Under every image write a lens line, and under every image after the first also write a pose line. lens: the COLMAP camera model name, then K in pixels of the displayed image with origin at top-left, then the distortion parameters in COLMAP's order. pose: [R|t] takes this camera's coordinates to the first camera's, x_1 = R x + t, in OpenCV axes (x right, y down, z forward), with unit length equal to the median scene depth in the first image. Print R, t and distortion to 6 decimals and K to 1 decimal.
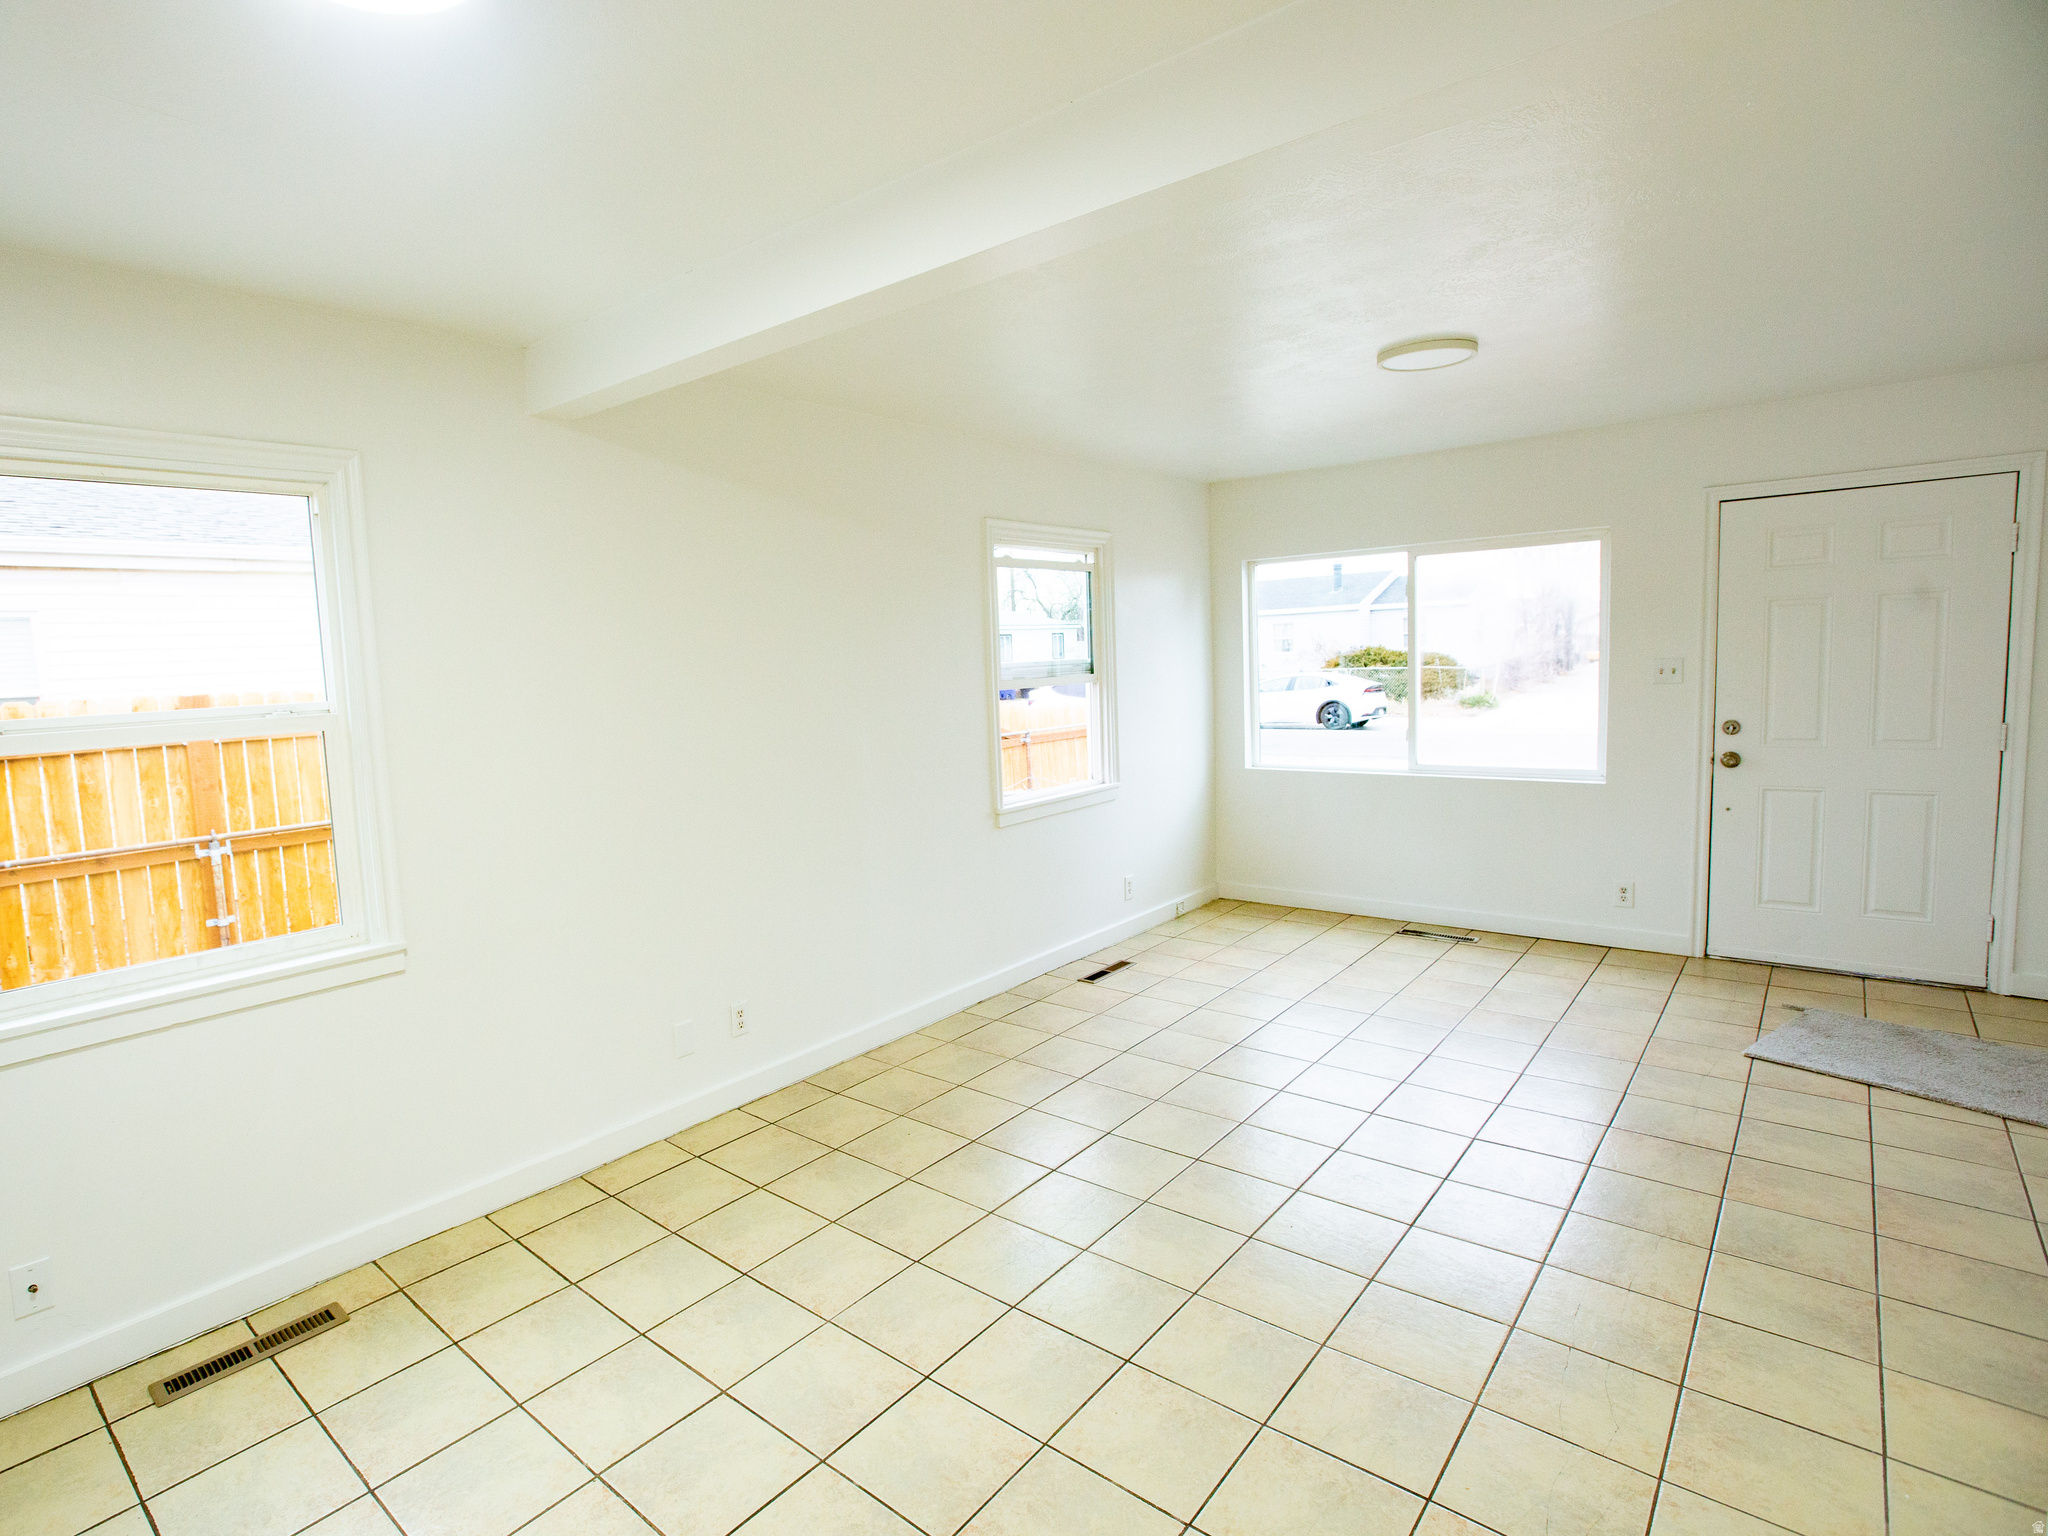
lens RADIAL K [[1077.0, 0, 904.0], [0, 1077.0, 765.8], [0, 0, 1]] dist [-0.002393, -0.000237]
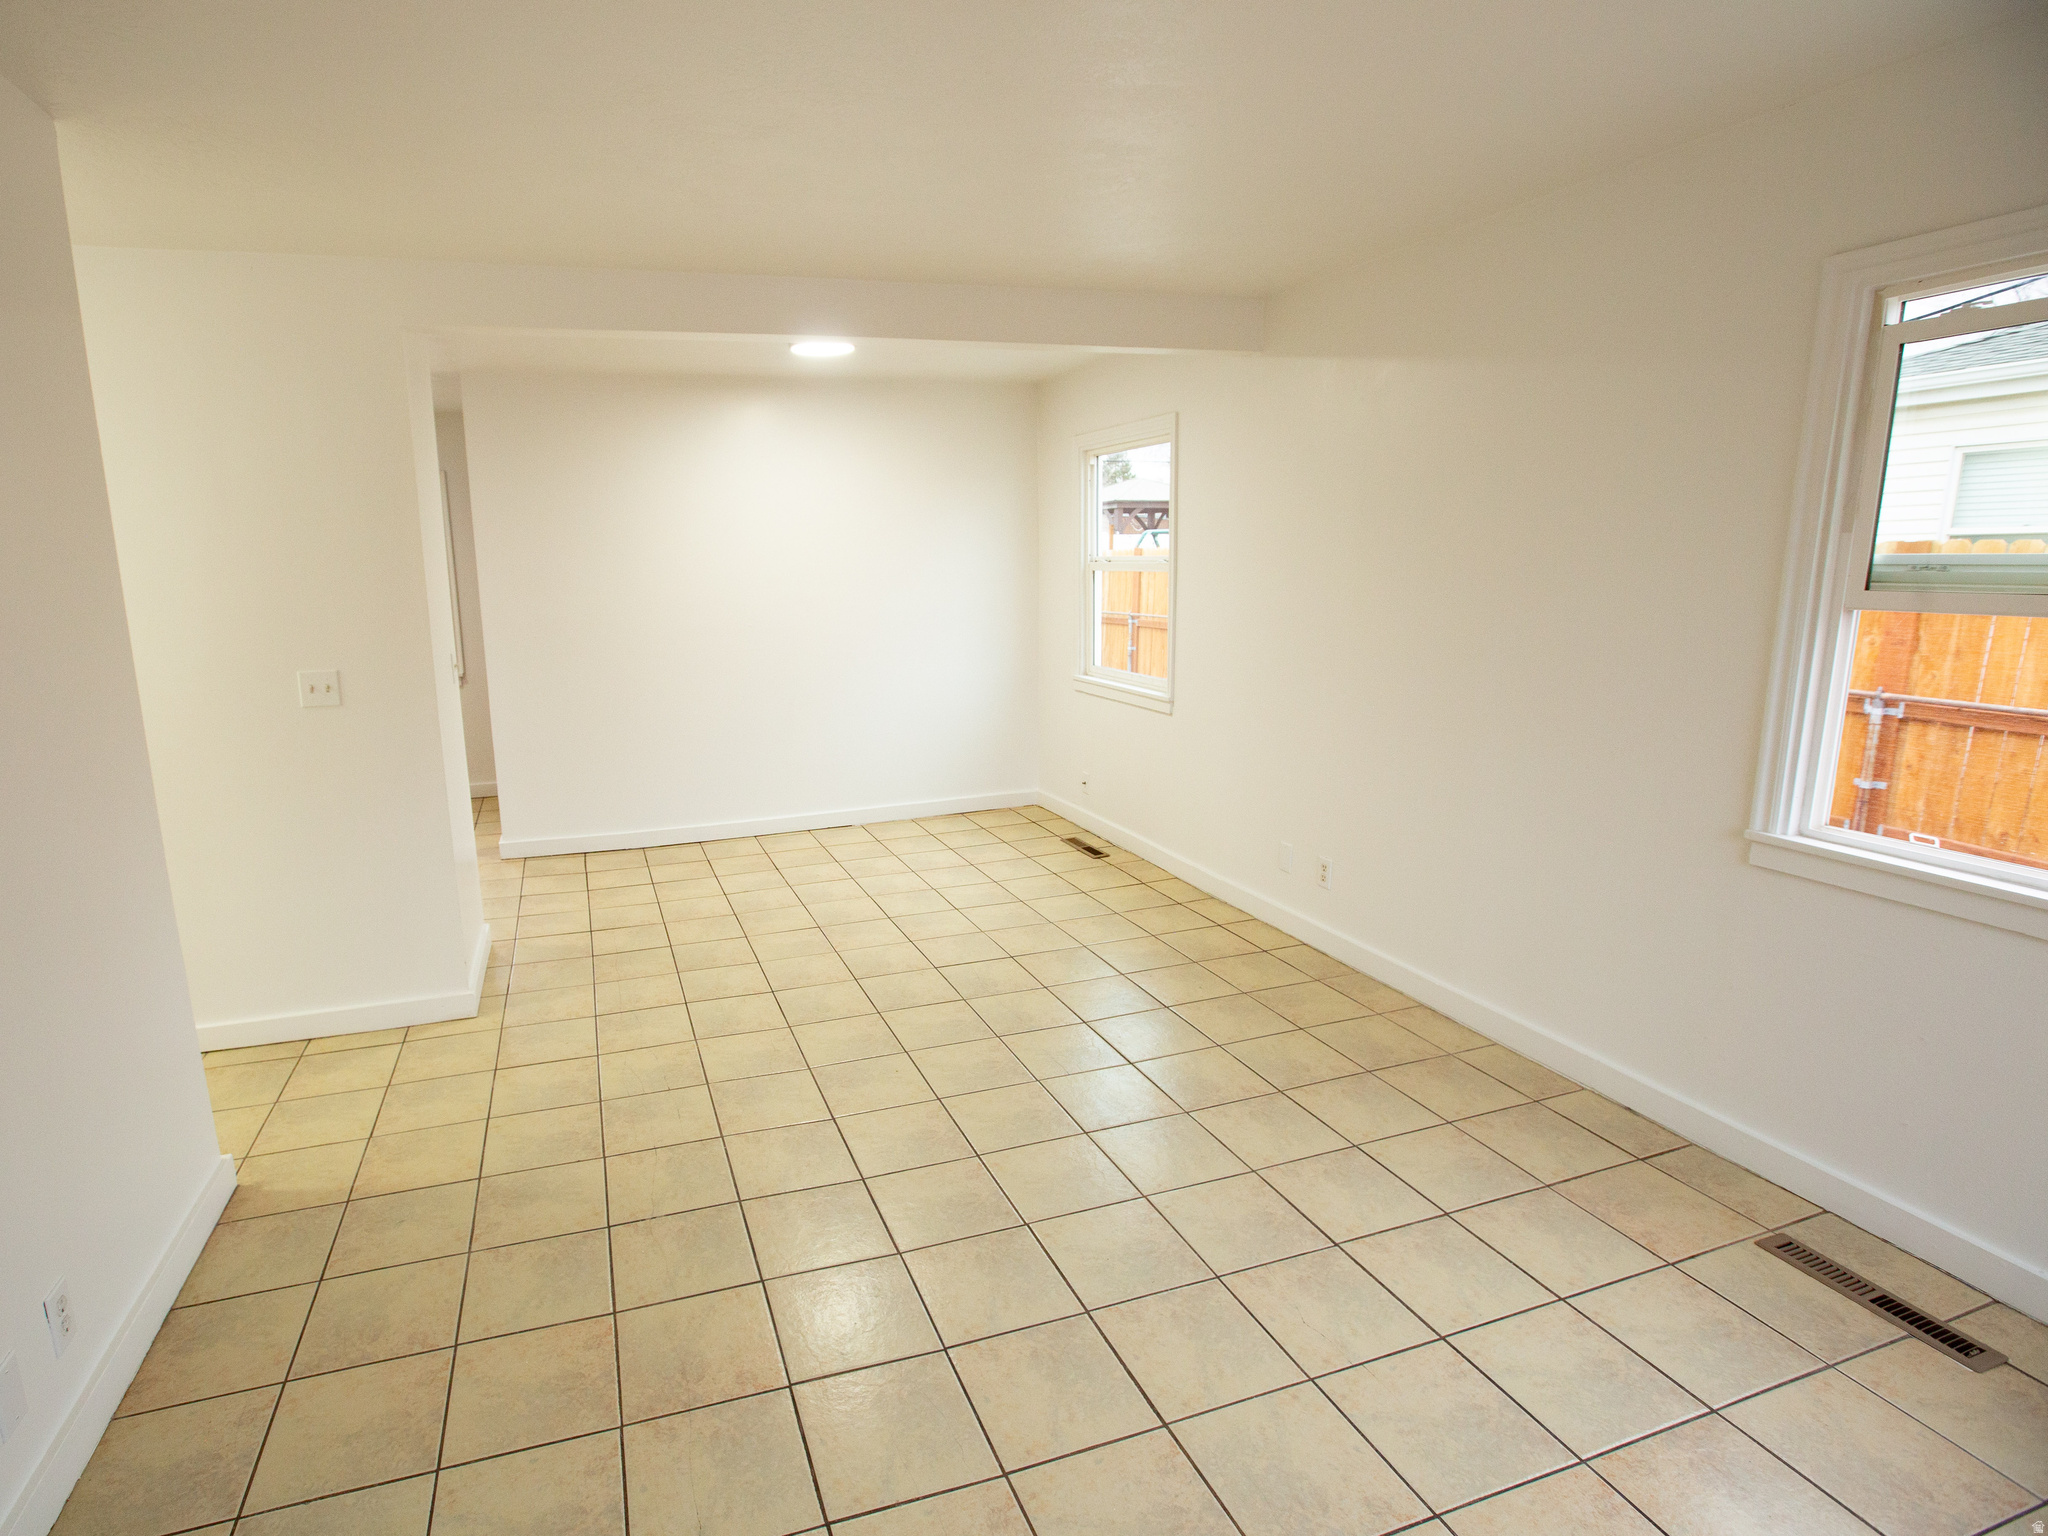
lens RADIAL K [[1077.0, 0, 904.0], [0, 1077.0, 765.8], [0, 0, 1]] dist [-0.002393, -0.000237]
pose [[-0.512608, 0.211588, -0.832144, 0.843239], [-0.048642, 0.960449, 0.274175, -0.128631], [0.857244, 0.181022, -0.482042, 1.024232]]
